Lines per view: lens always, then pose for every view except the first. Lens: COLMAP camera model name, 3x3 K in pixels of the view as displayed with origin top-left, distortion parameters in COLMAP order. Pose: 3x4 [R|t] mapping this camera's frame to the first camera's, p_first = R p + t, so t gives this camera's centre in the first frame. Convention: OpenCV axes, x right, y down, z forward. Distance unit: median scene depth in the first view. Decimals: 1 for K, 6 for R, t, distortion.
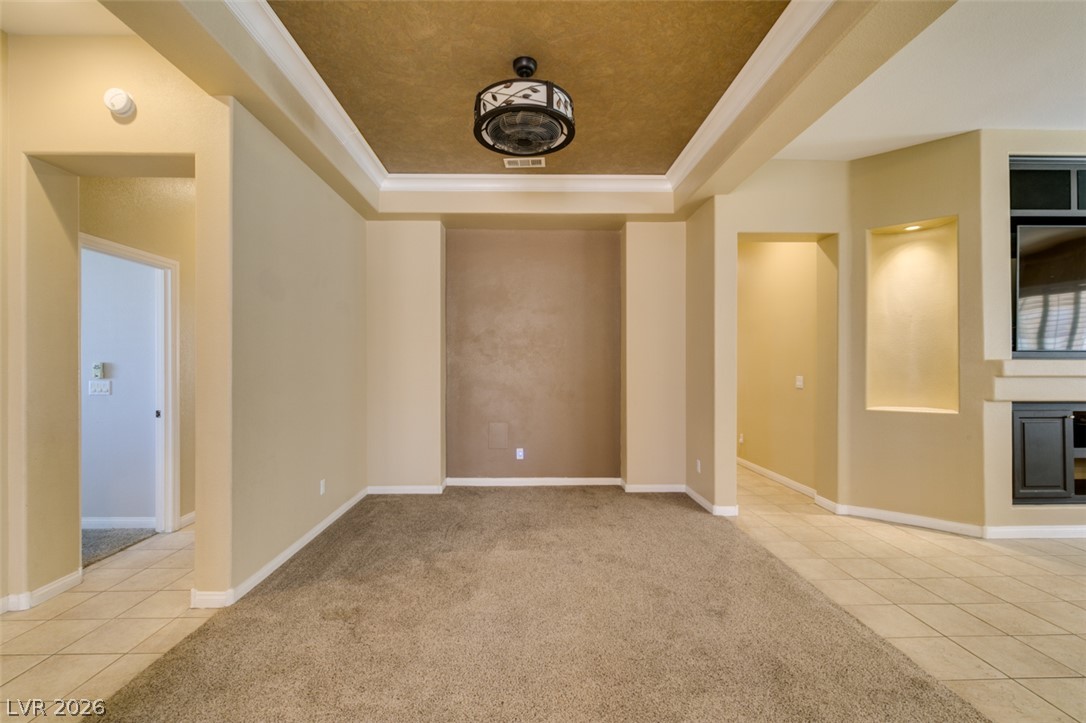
lens RADIAL K [[489.7, 0, 541.1], [0, 489.7, 366.5], [0, 0, 1]] dist [0.002899, 0.000158]
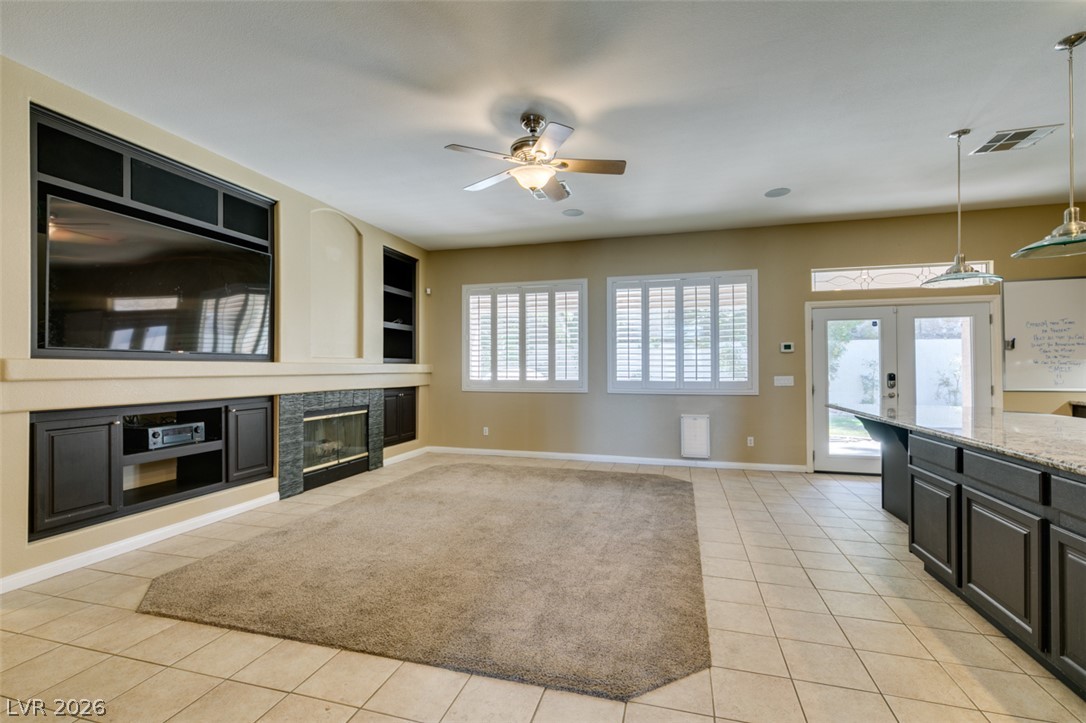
lens RADIAL K [[487.7, 0, 538.3], [0, 487.7, 365.9], [0, 0, 1]] dist [0.001765, -0.000629]
pose [[0.308670, 0.003768, 0.951162, 0.448807], [0.000634, 0.999991, -0.004168, 0.001318], [-0.951169, 0.001890, 0.308664, -0.023329]]
